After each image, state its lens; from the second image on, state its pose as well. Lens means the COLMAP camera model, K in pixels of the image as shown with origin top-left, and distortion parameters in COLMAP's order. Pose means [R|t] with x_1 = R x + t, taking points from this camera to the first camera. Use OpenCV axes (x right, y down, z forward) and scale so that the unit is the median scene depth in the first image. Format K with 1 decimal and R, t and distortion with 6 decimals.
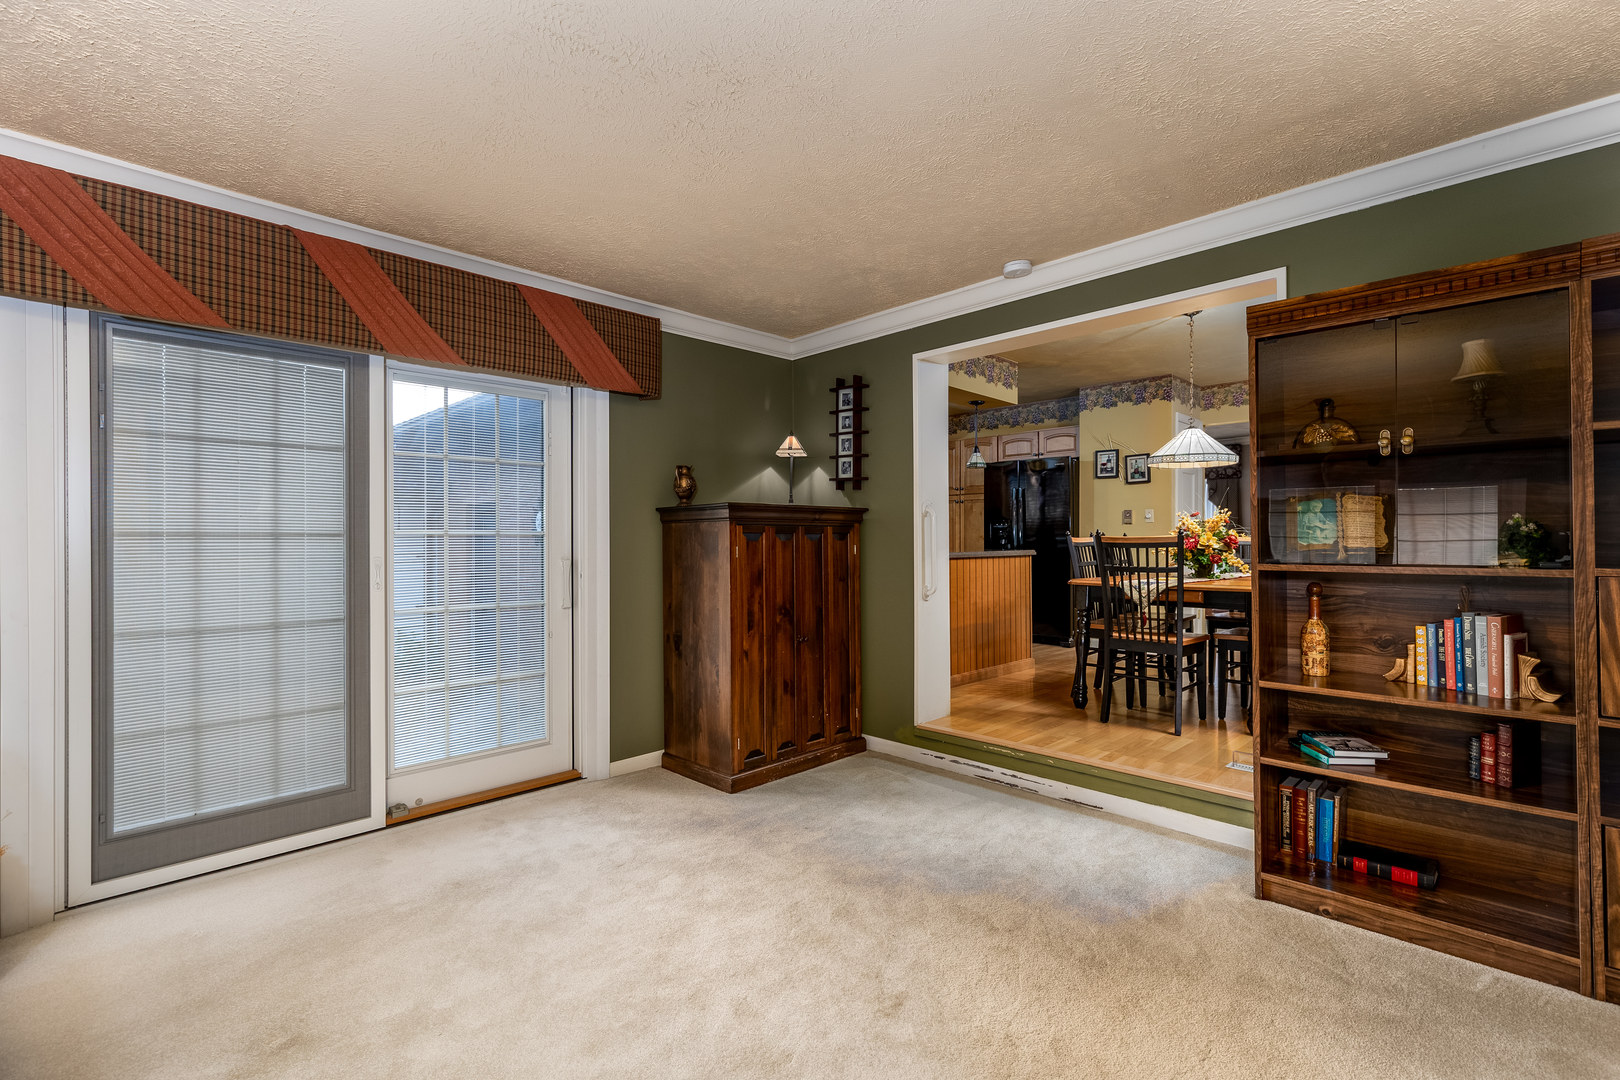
lens RADIAL K [[731.5, 0, 808.1], [0, 731.5, 539.5], [0, 0, 1]] dist [0.004089, -0.003438]
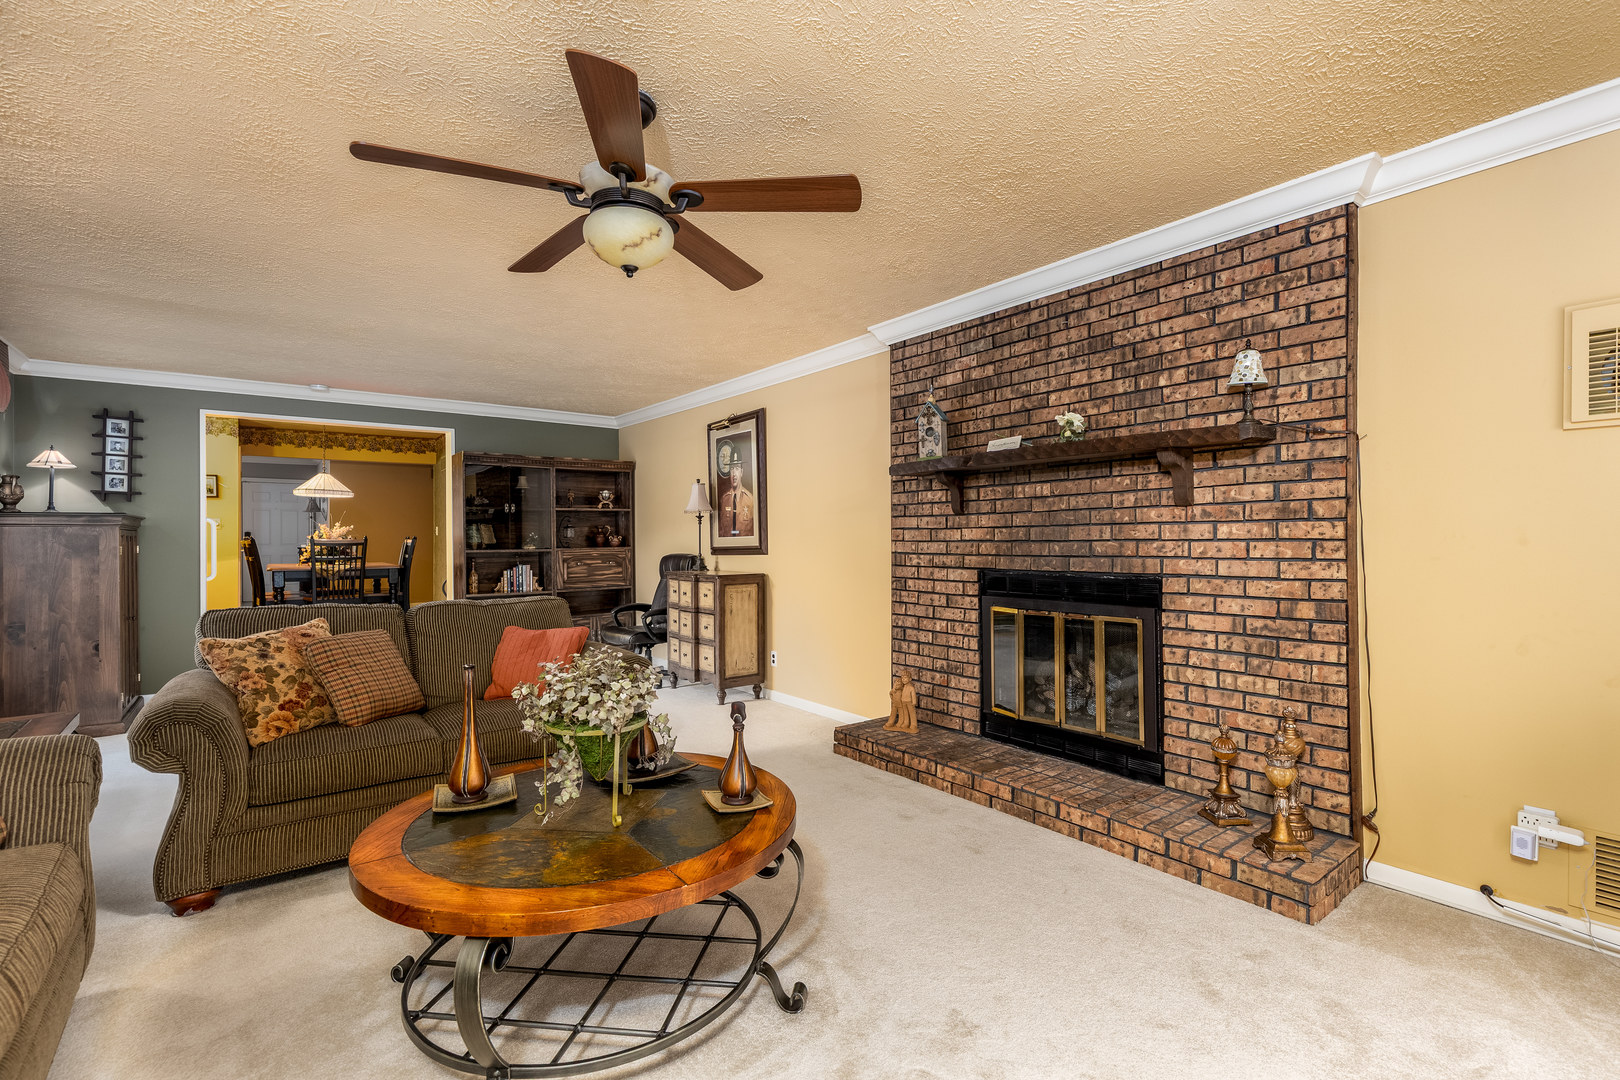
lens RADIAL K [[731.5, 0, 808.7], [0, 731.5, 540.5], [0, 0, 1]] dist [0.004089, -0.003438]
pose [[0.148515, 0.002104, 0.988908, -1.002105], [-0.000382, 0.999998, -0.002070, 0.000491], [-0.988910, -0.000070, 0.148516, -0.337112]]
